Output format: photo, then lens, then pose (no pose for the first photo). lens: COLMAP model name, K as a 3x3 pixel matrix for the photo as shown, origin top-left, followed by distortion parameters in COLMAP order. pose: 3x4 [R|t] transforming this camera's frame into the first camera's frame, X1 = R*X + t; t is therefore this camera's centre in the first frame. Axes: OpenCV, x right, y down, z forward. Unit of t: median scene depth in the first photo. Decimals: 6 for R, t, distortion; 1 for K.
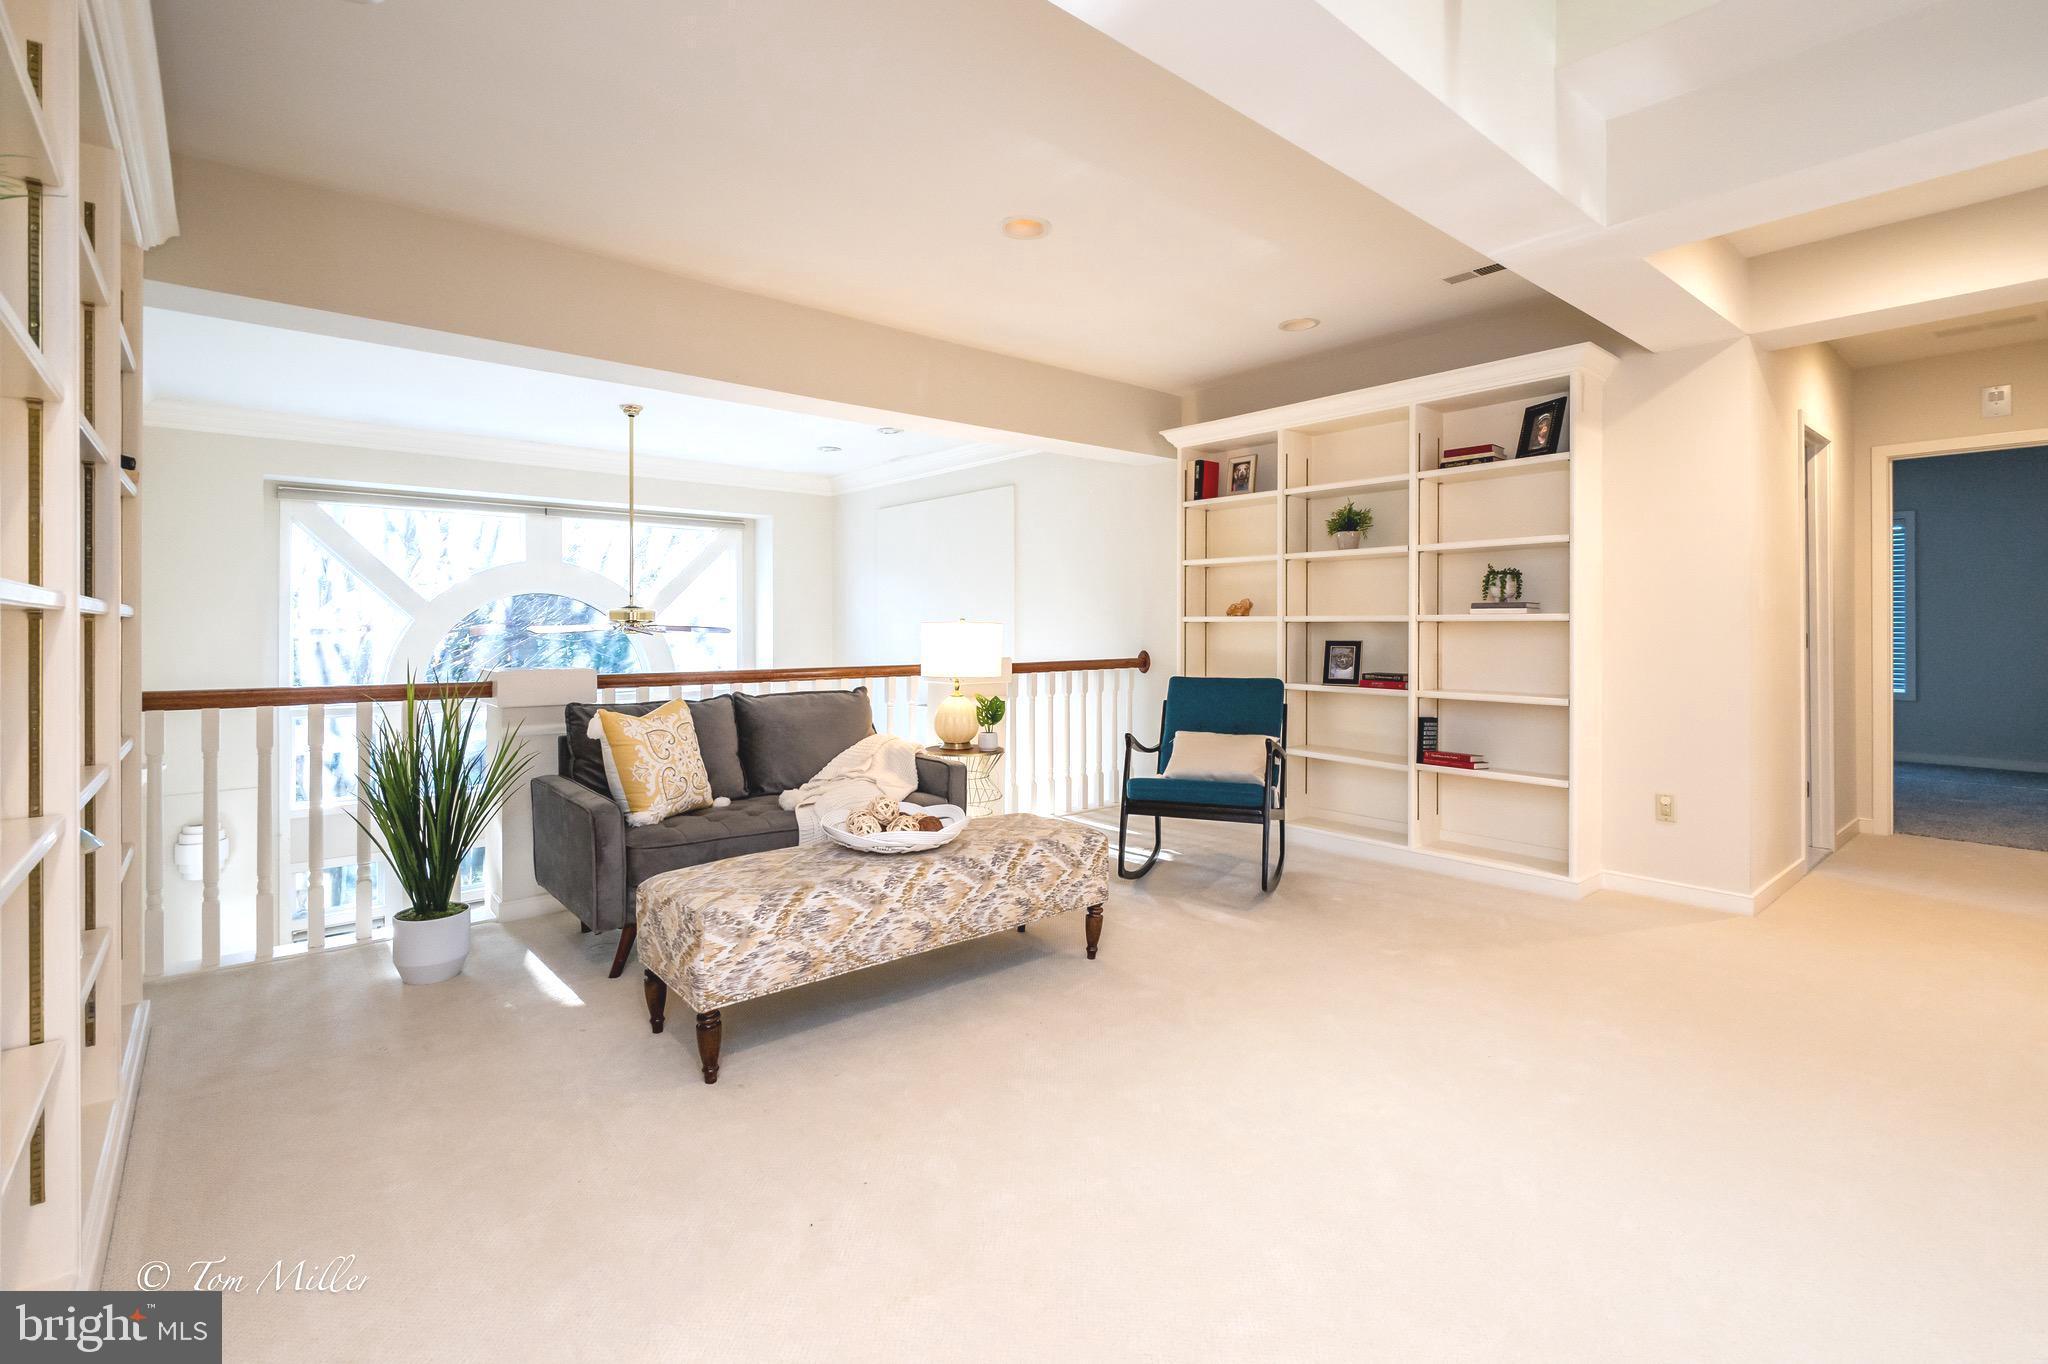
lens RADIAL K [[920.6, 0, 1016.1], [0, 920.6, 647.8], [0, 0, 1]] dist [0.003030, 0.000083]
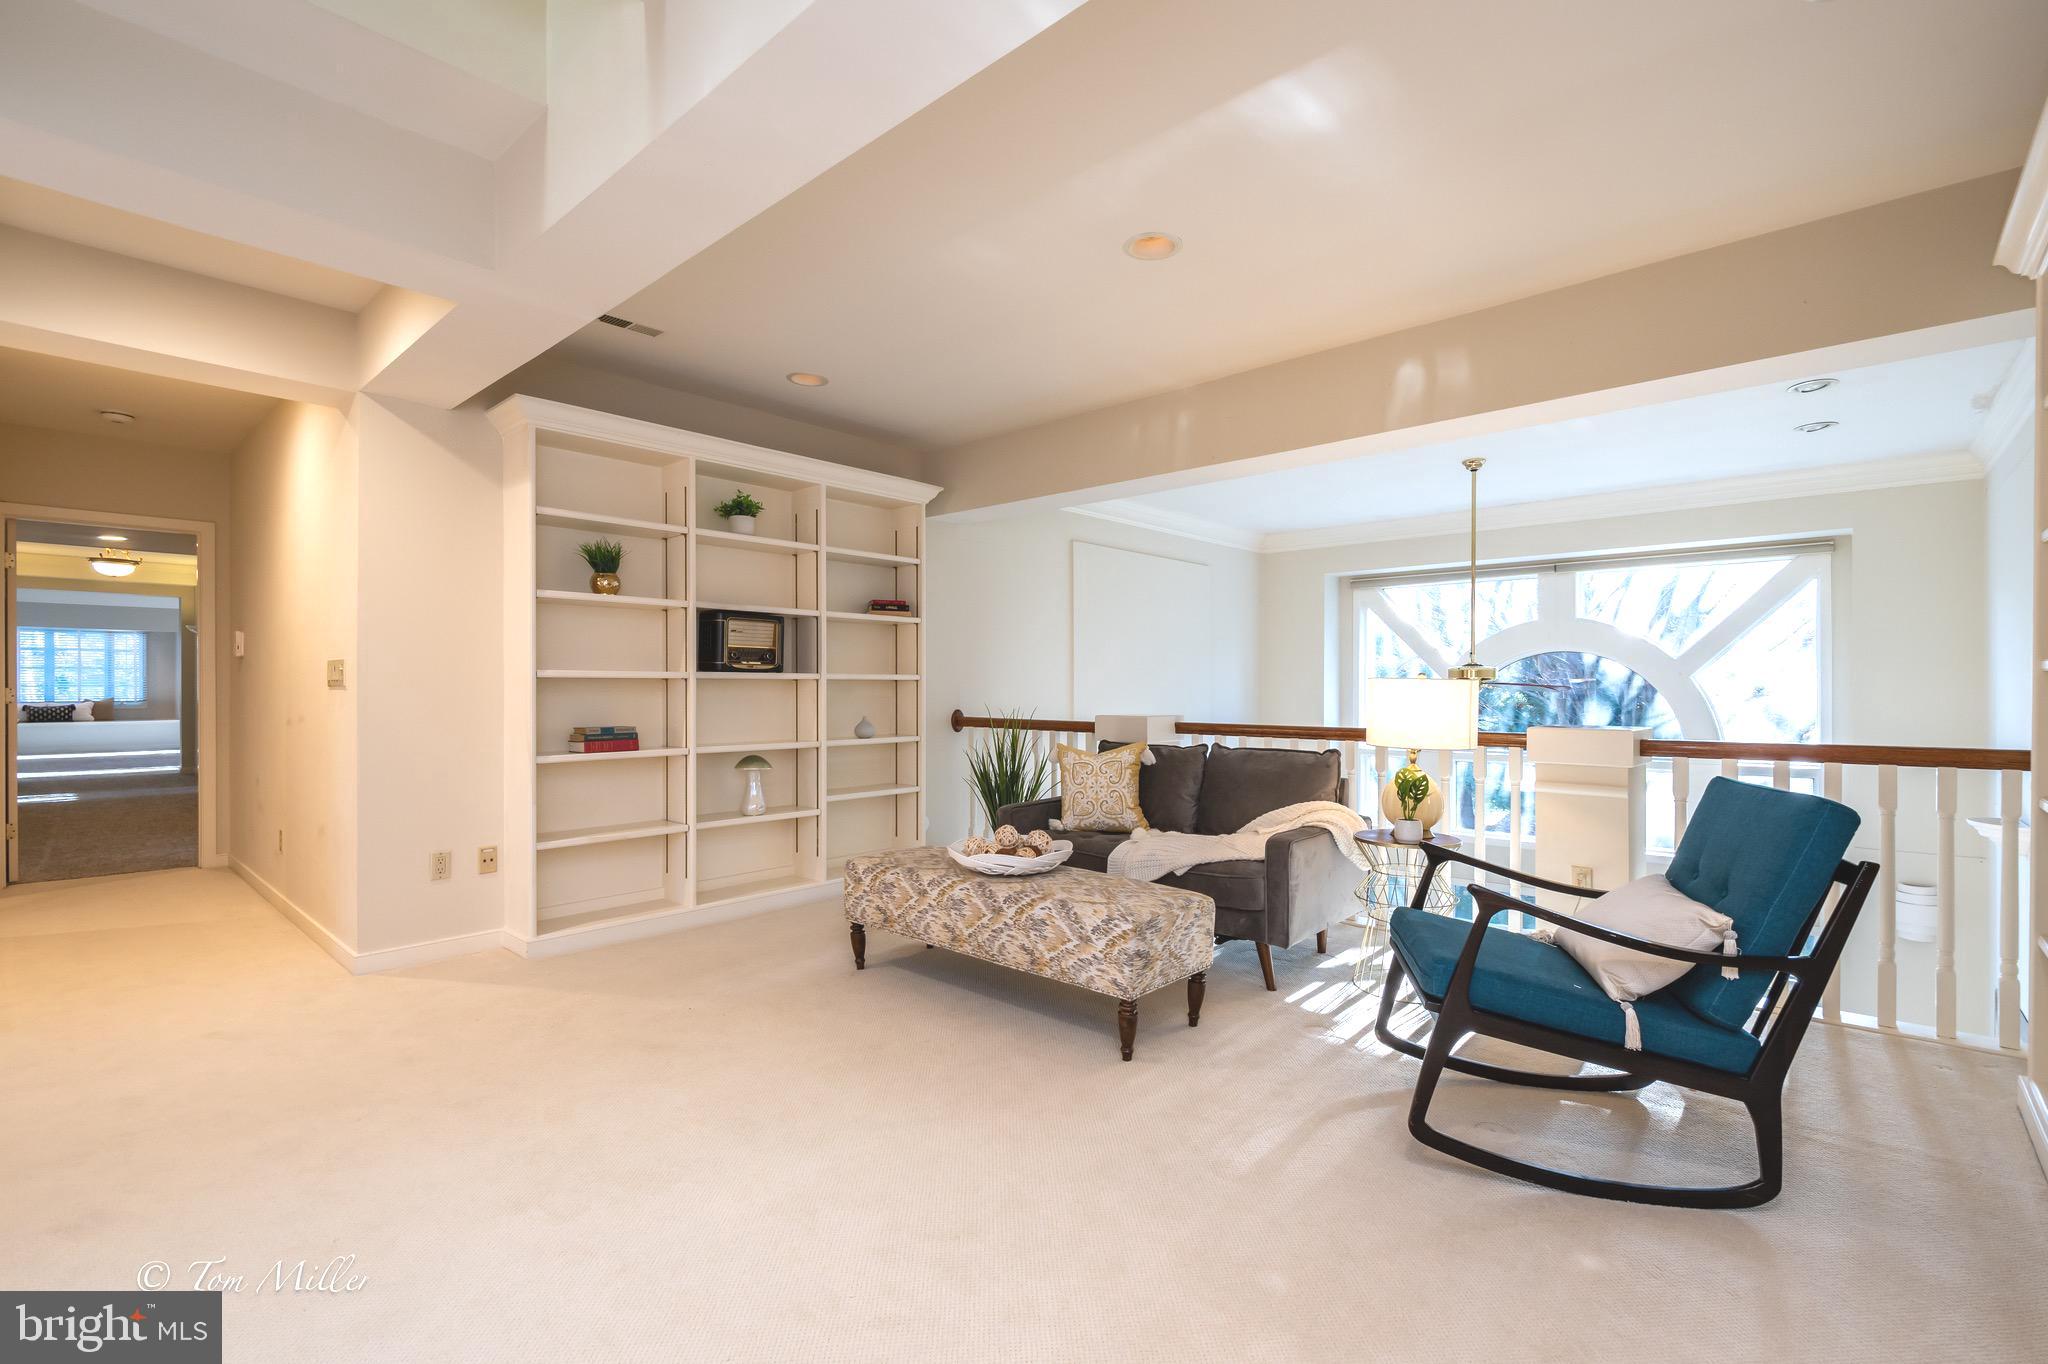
lens RADIAL K [[906.3, 0, 1024.0], [0, 906.3, 682.0], [0, 0, 1]] dist [-0.012847, 0.000087]
pose [[0.132100, -0.005411, -0.991222, 0.683913], [-0.021750, 0.999729, -0.008356, -0.011109], [0.990998, 0.022663, 0.131946, 0.574979]]
